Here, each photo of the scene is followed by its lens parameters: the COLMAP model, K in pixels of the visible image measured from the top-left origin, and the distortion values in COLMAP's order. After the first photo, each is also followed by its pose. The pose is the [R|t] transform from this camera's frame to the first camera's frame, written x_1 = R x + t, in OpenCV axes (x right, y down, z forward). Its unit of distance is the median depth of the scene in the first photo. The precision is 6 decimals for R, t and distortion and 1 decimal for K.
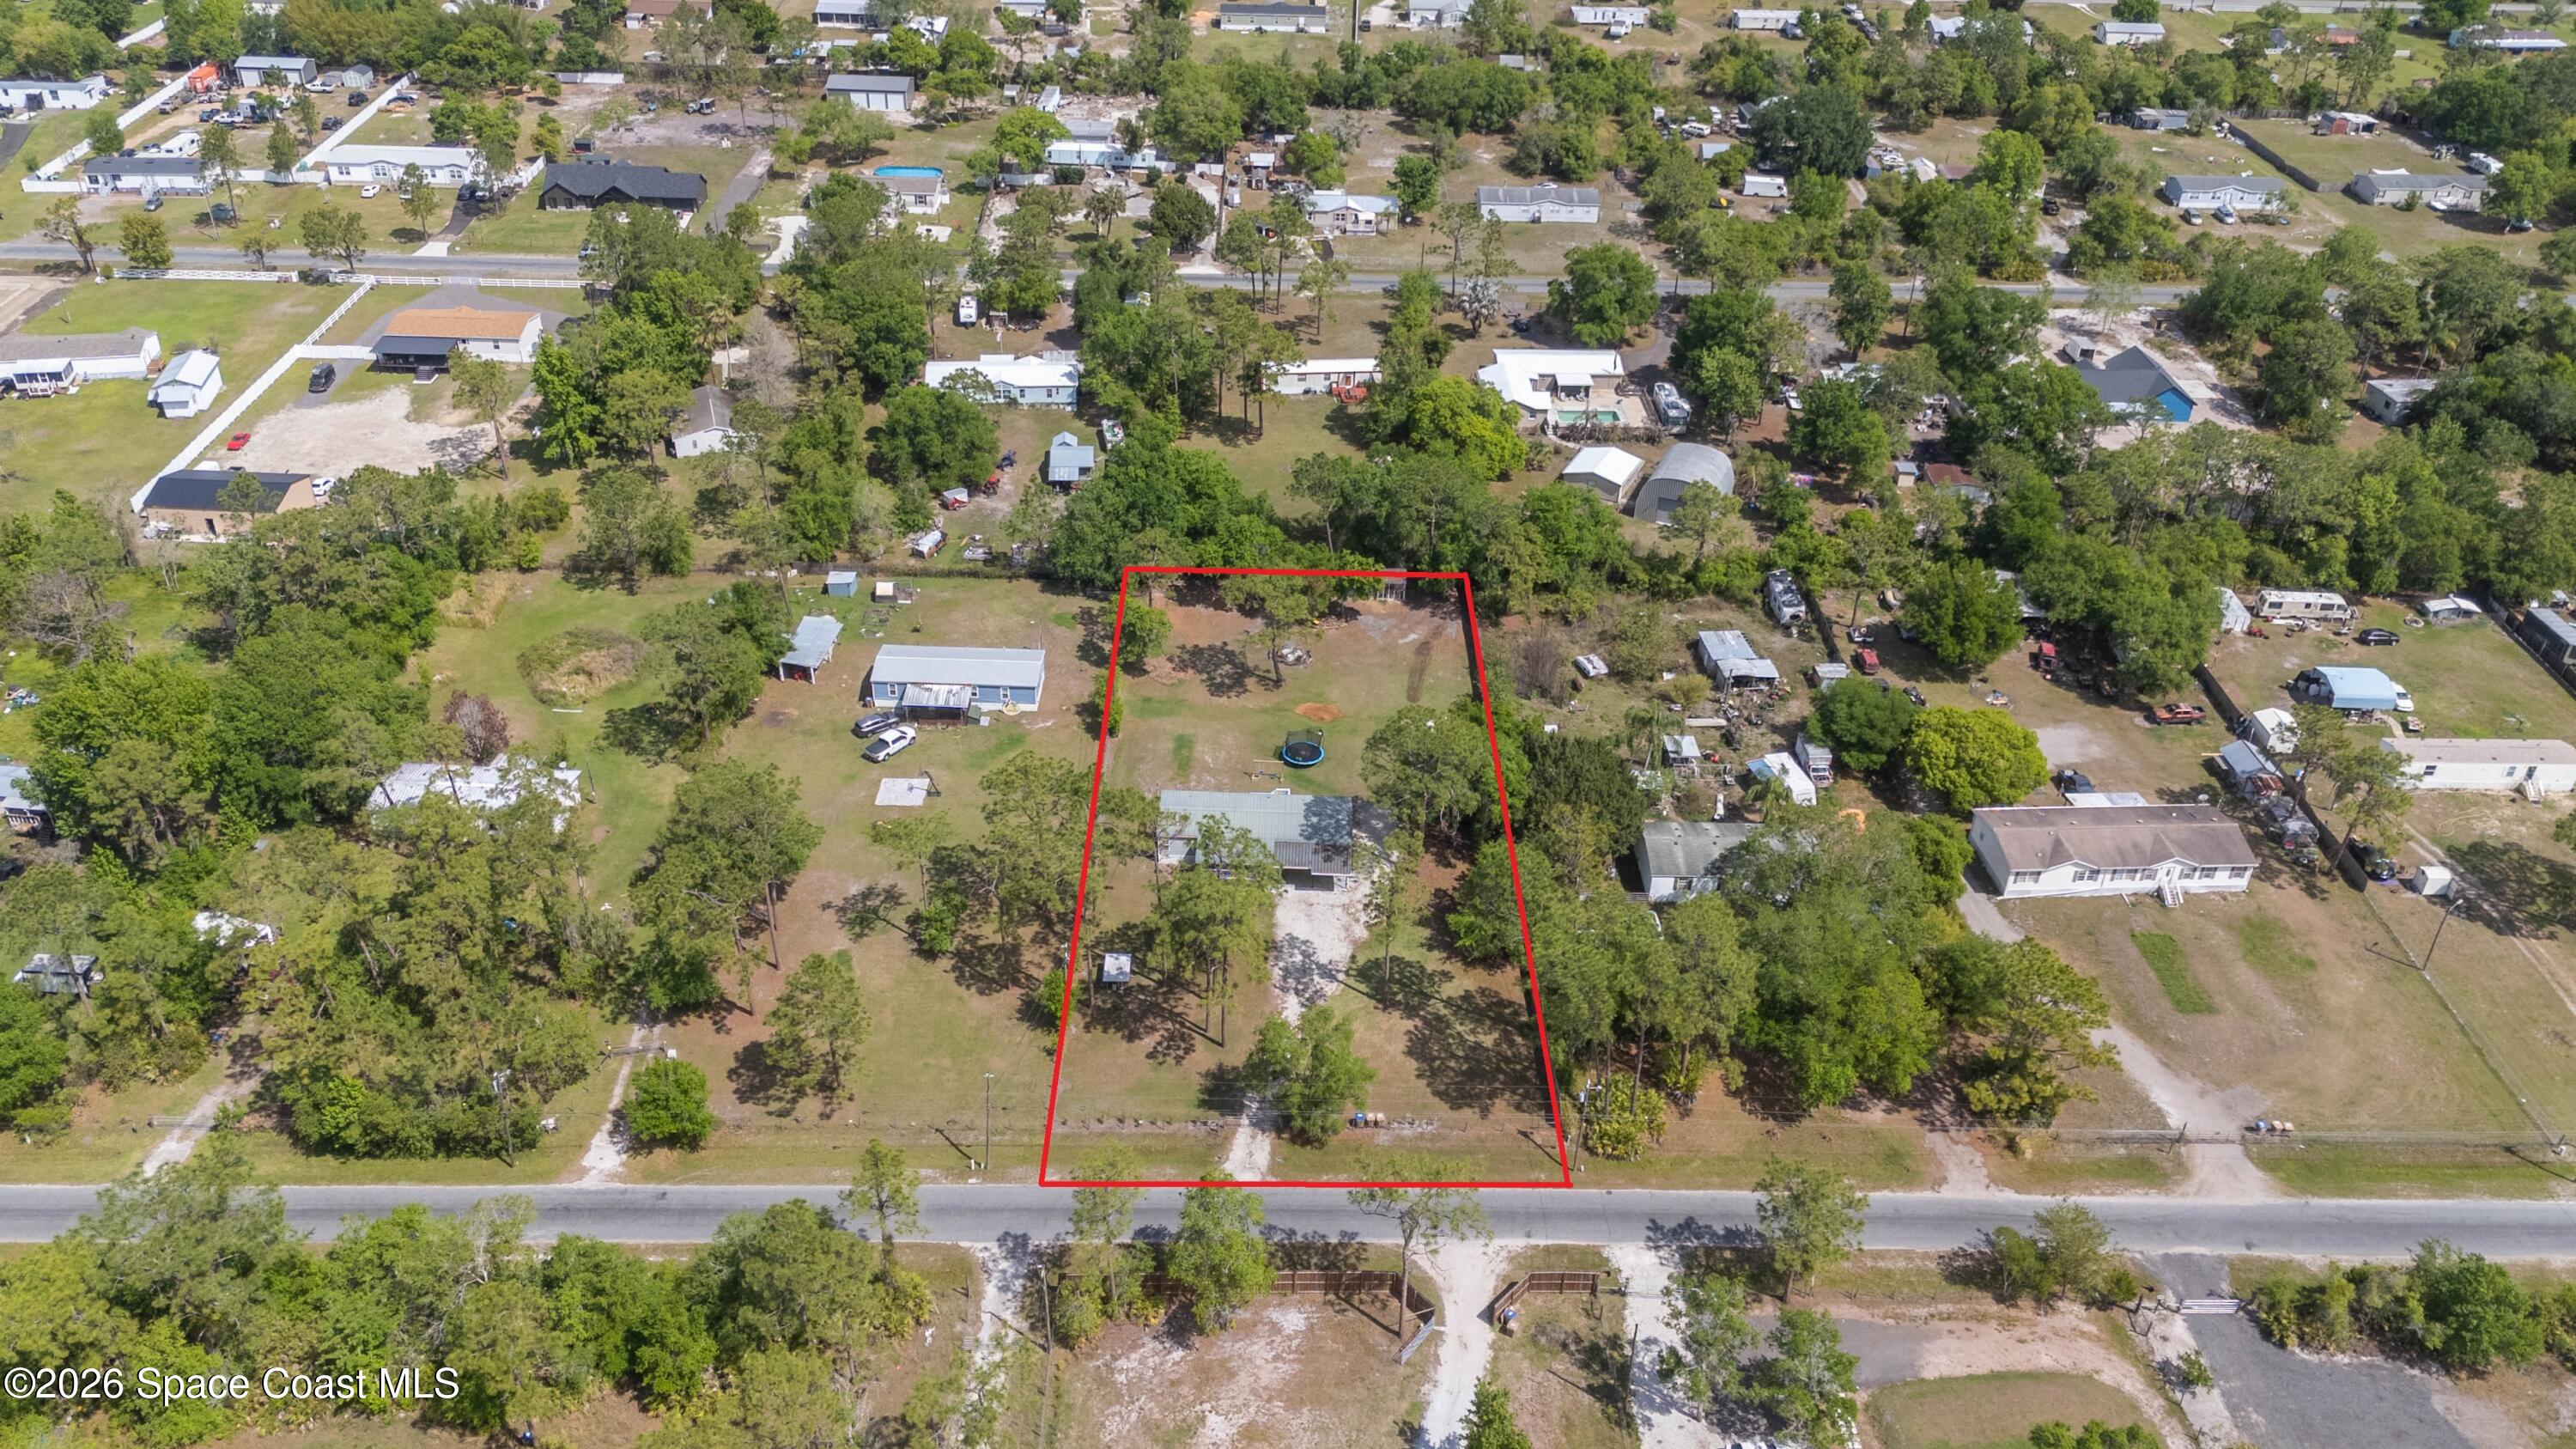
lens RADIAL K [[2016.9, 0, 1285.7], [0, 2016.9, 745.7], [0, 0, 1]] dist [0.042170, -0.026129]
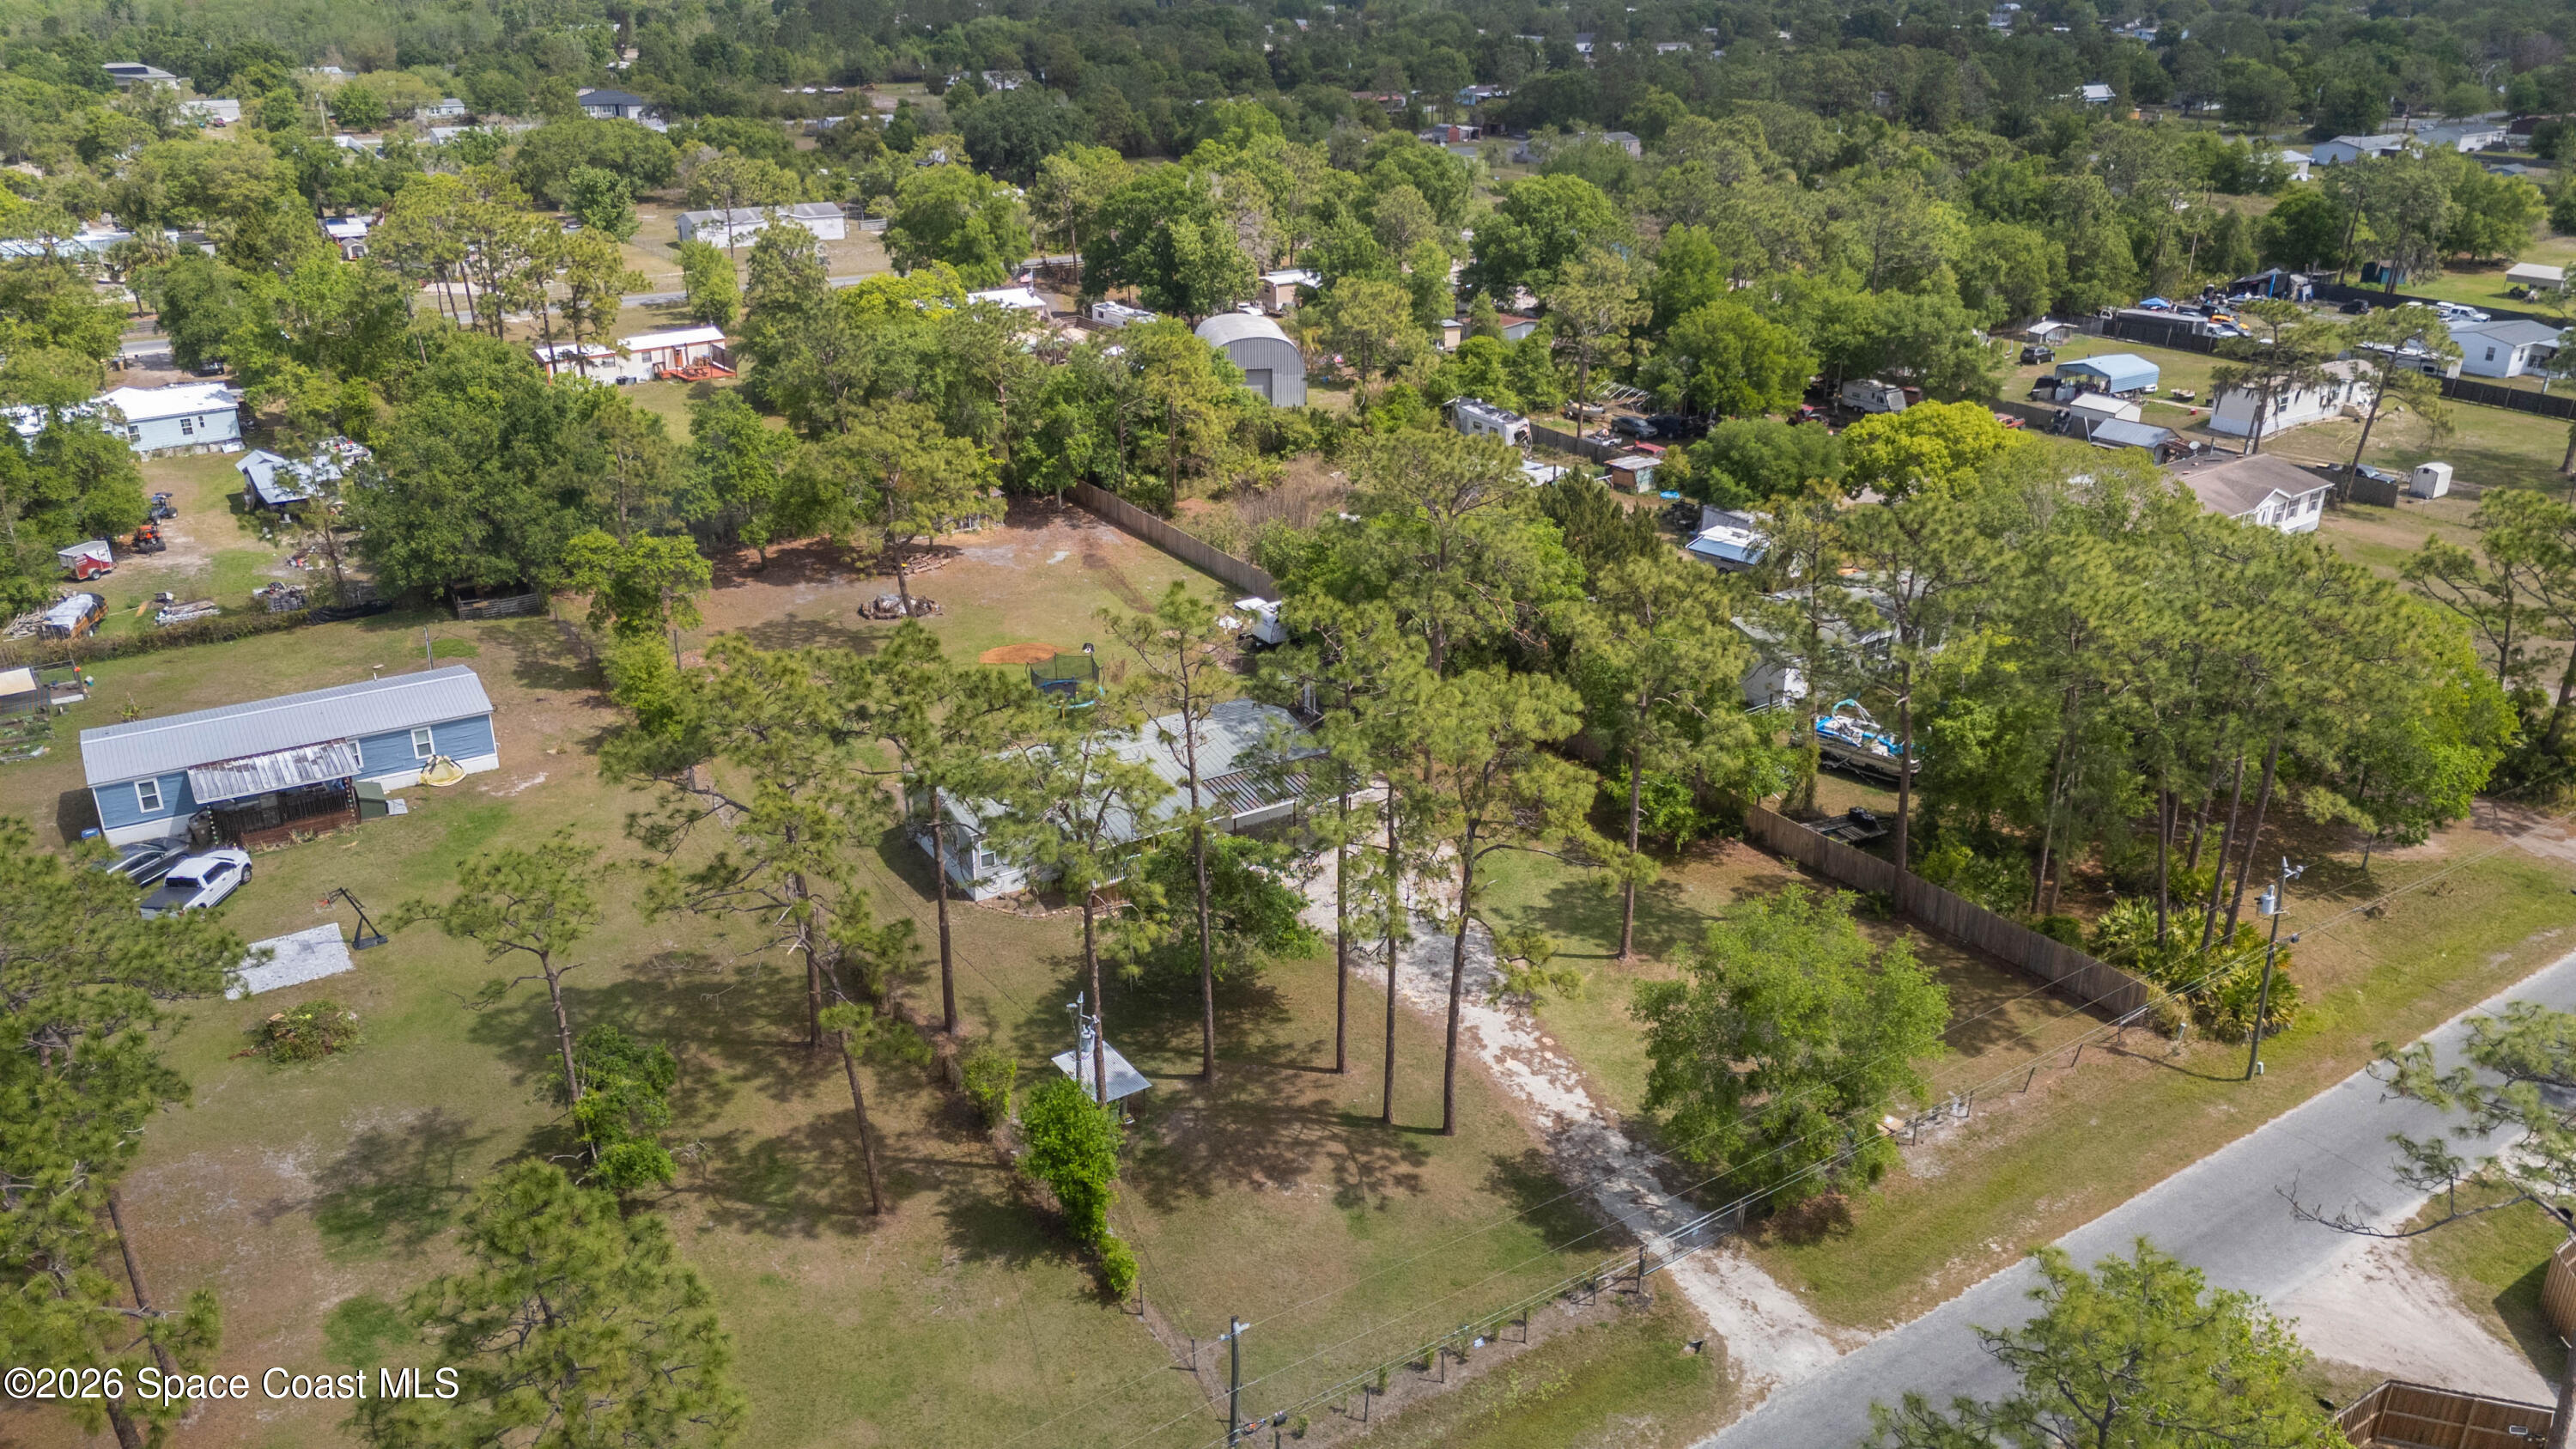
lens RADIAL K [[1895.8, 0, 1302.2], [0, 1895.8, 717.9], [0, 0, 1]] dist [0.057788, -0.050175]
pose [[0.832537, -0.231192, 0.503421, -0.163171], [0.317880, 0.943623, -0.092346, 0.063799], [-0.453690, 0.236909, 0.859092, 0.440804]]
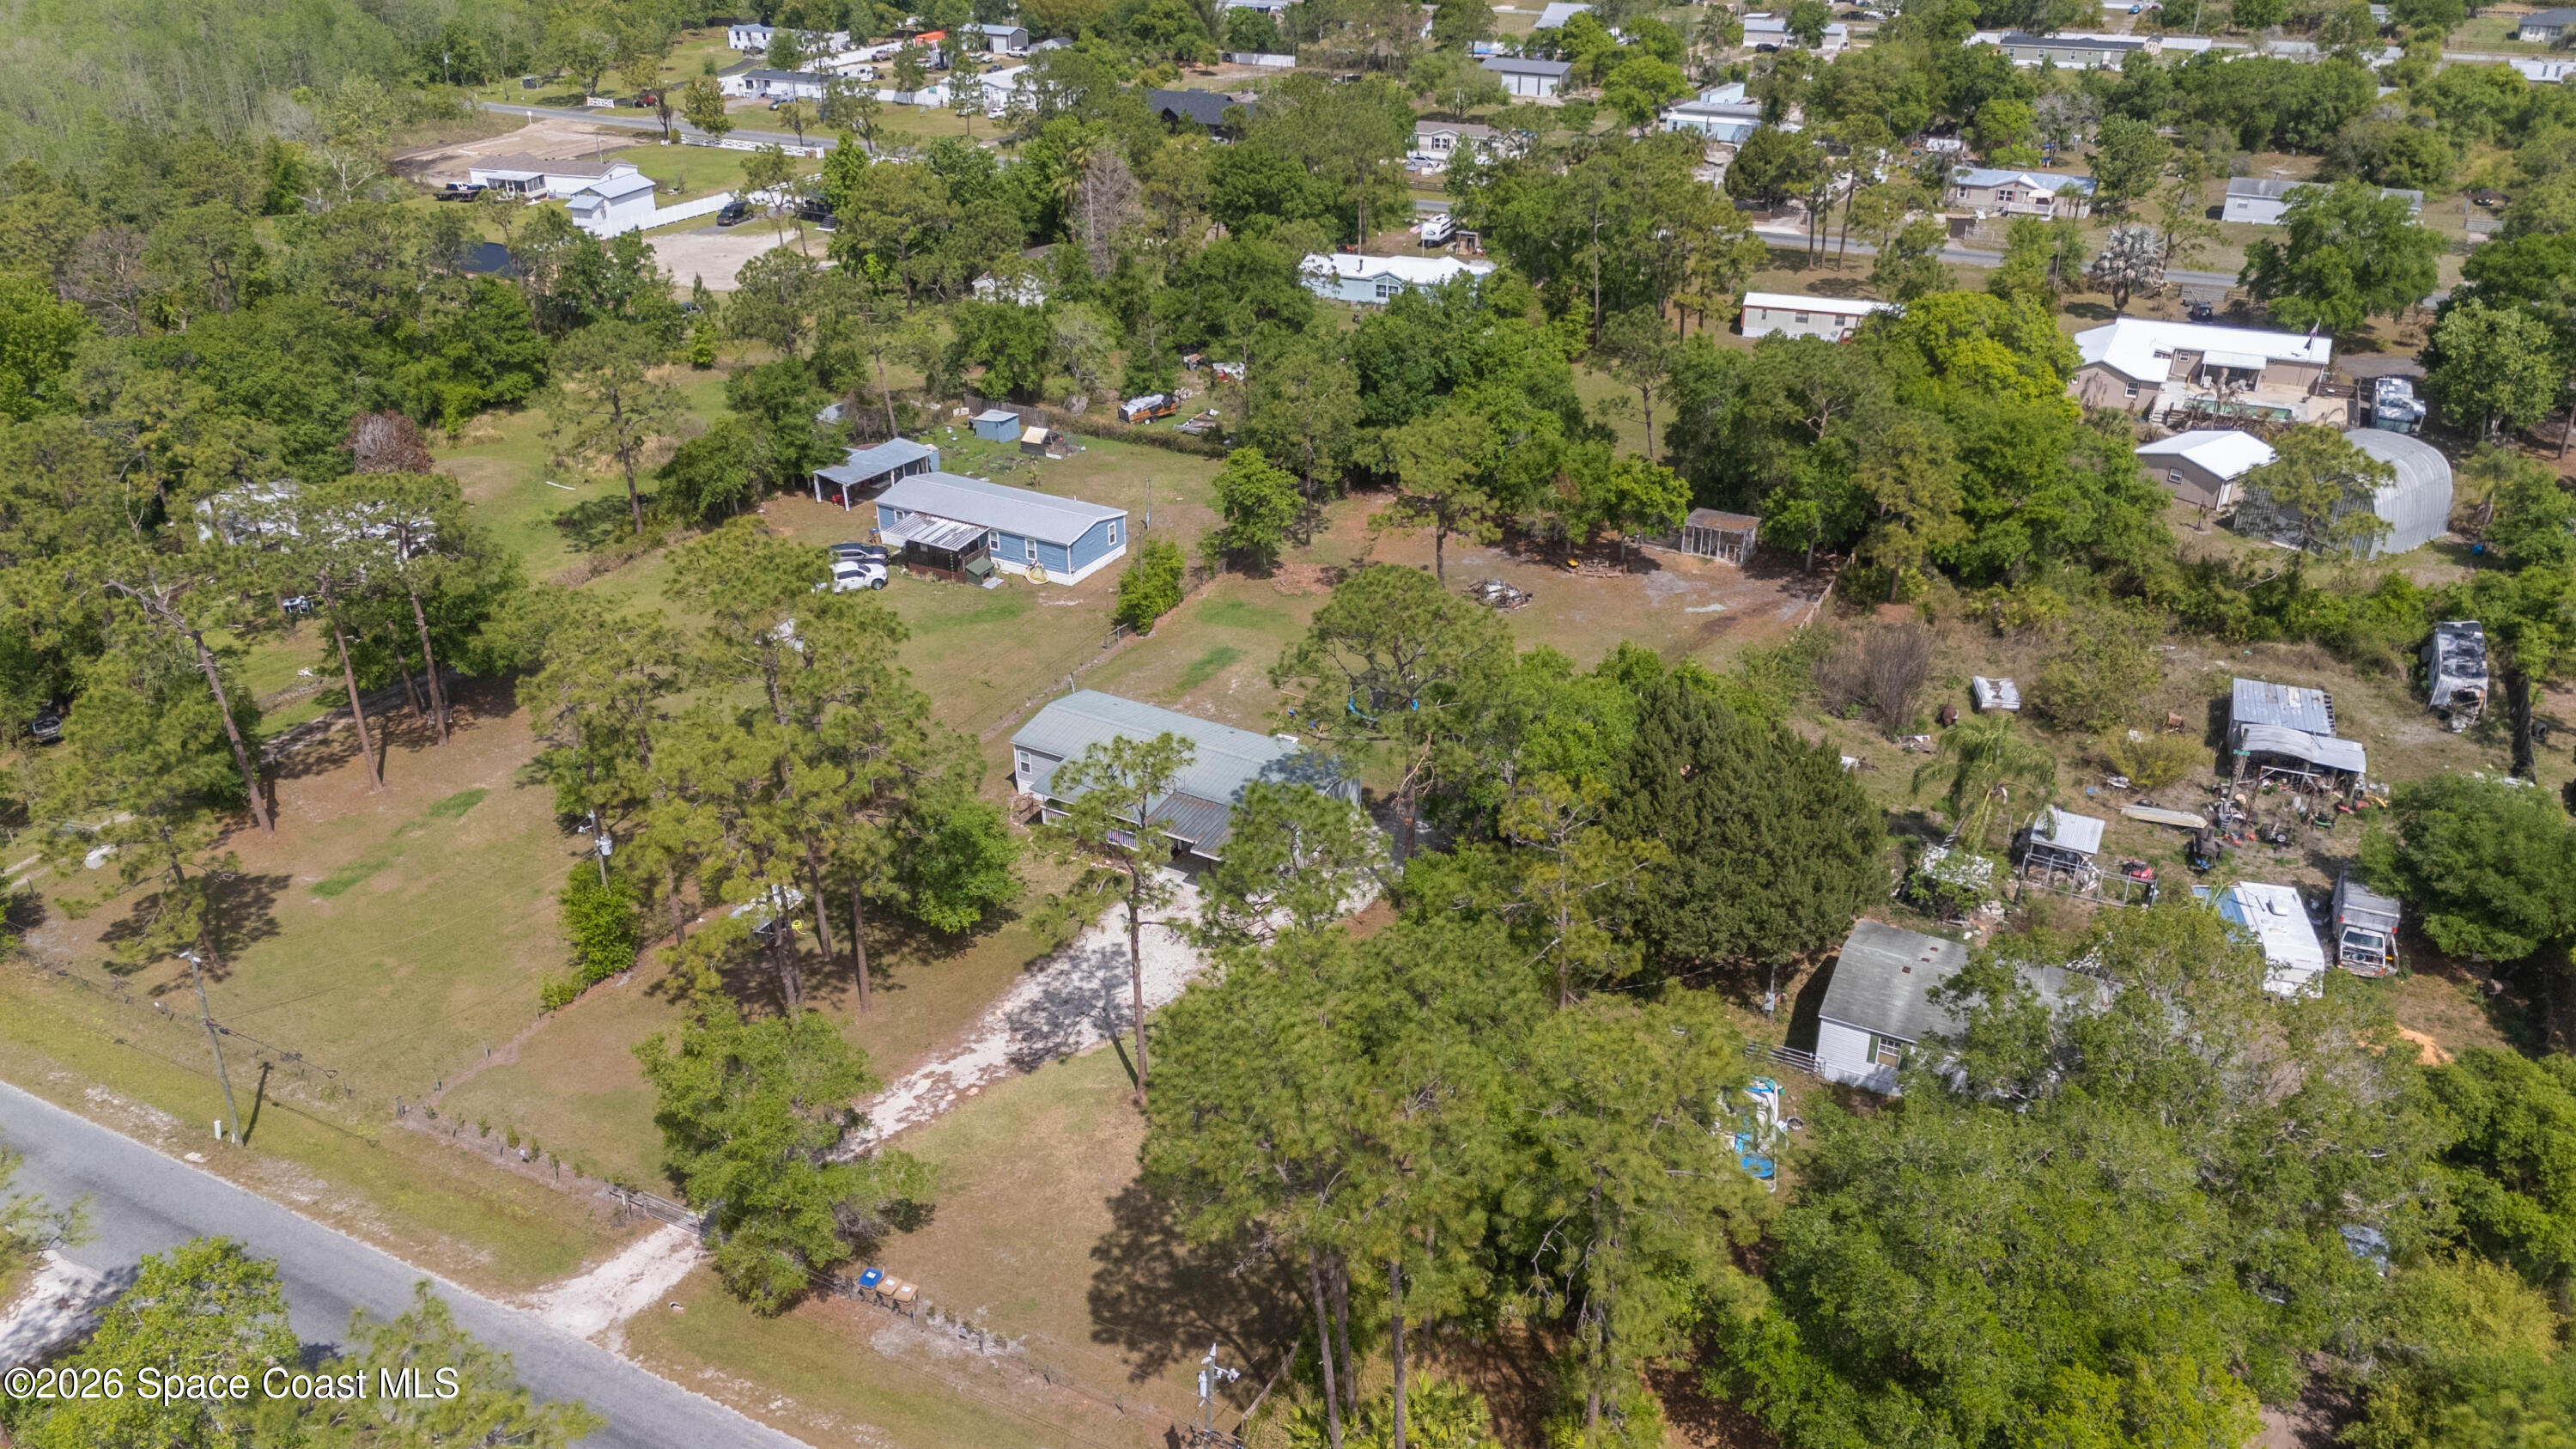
lens RADIAL K [[1895.8, 0, 1278.6], [0, 1895.8, 719.4], [0, 0, 1]] dist [0.057788, -0.050175]
pose [[0.876766, 0.188650, -0.442371, 0.189074], [-0.240175, 0.968688, -0.062921, 0.041362], [0.416649, 0.161413, 0.894622, 0.405013]]
